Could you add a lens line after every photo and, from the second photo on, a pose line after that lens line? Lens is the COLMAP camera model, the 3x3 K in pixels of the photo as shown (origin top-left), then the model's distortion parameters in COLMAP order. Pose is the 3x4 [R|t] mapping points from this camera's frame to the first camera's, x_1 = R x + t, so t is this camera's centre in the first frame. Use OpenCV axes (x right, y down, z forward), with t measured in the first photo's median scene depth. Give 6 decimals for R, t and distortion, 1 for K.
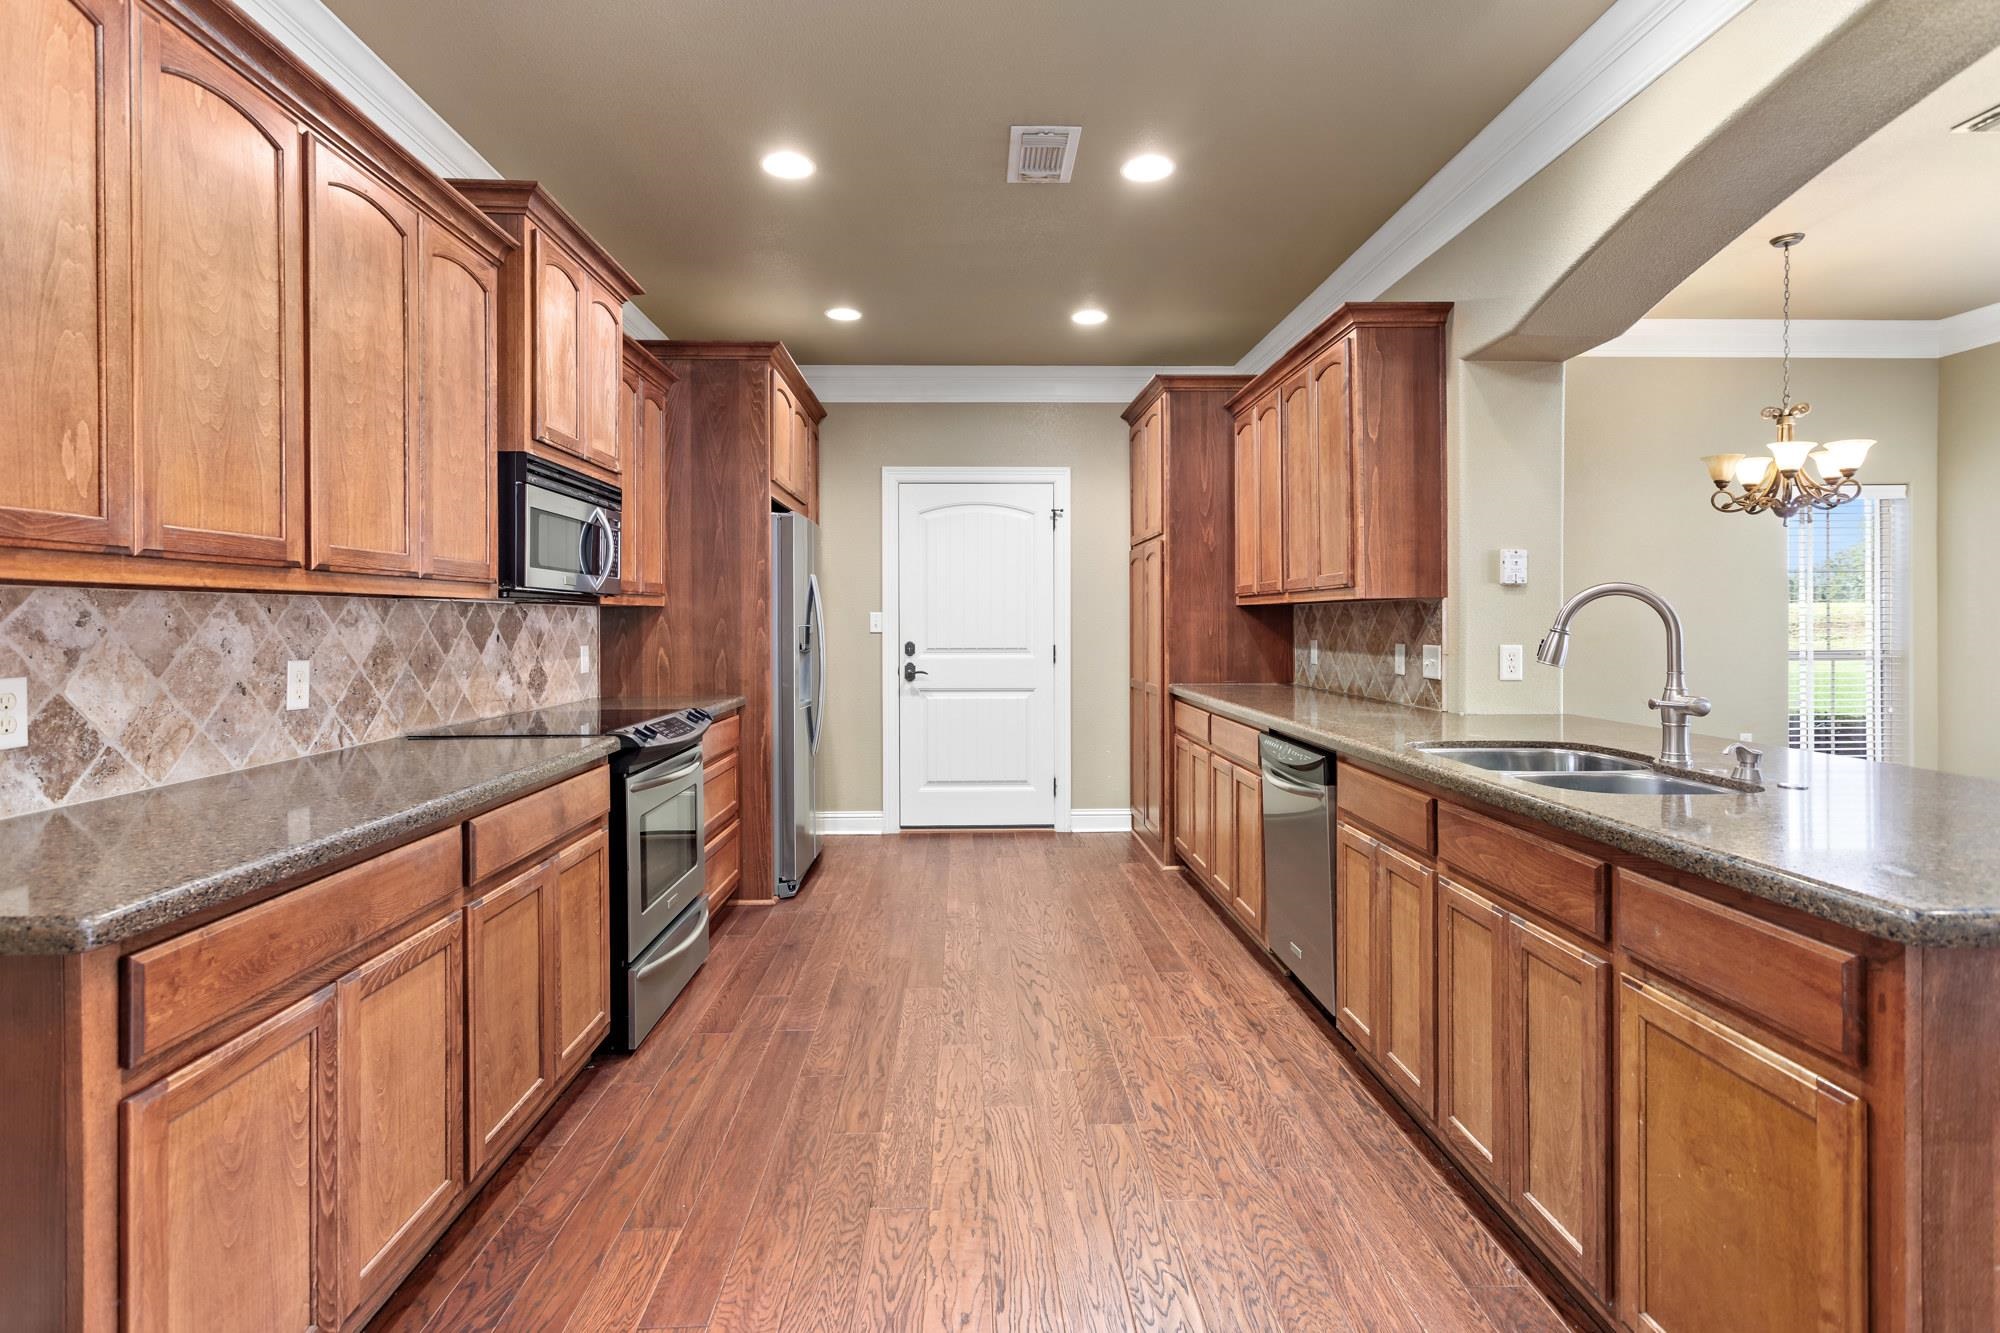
lens RADIAL K [[952.1, 0, 994.5], [0, 952.1, 625.9], [0, 0, 1]] dist [0.001725, 0.000463]
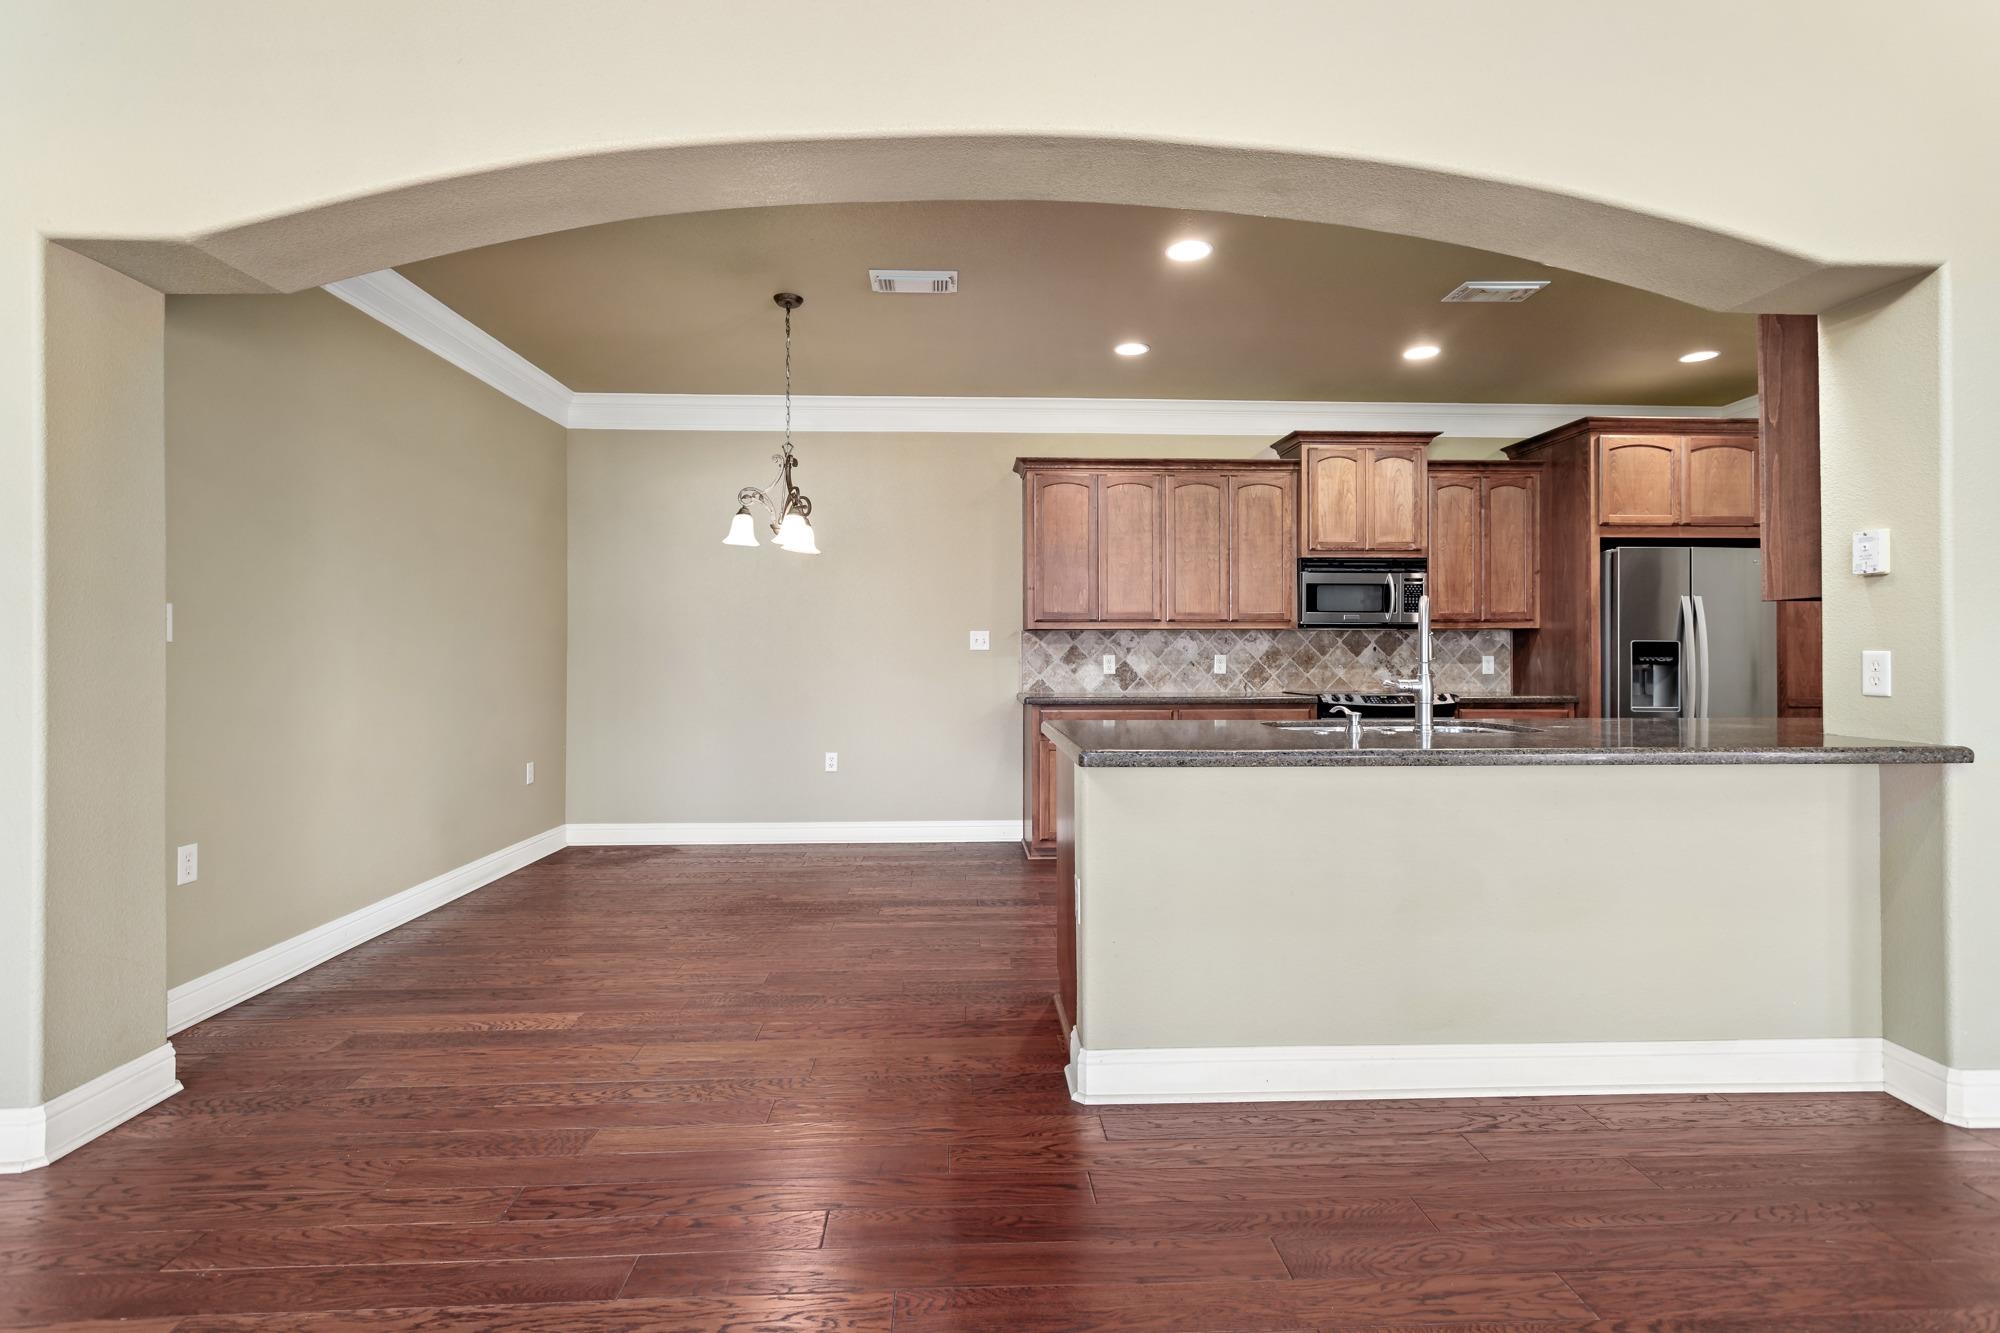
lens RADIAL K [[952.1, 0, 994.5], [0, 952.1, 625.9], [0, 0, 1]] dist [0.001725, 0.000463]
pose [[0.015191, -0.029305, -0.999455, 1.681173], [-0.004324, 0.999559, -0.029374, 0.033369], [0.999875, 0.004768, 0.015057, 0.318918]]
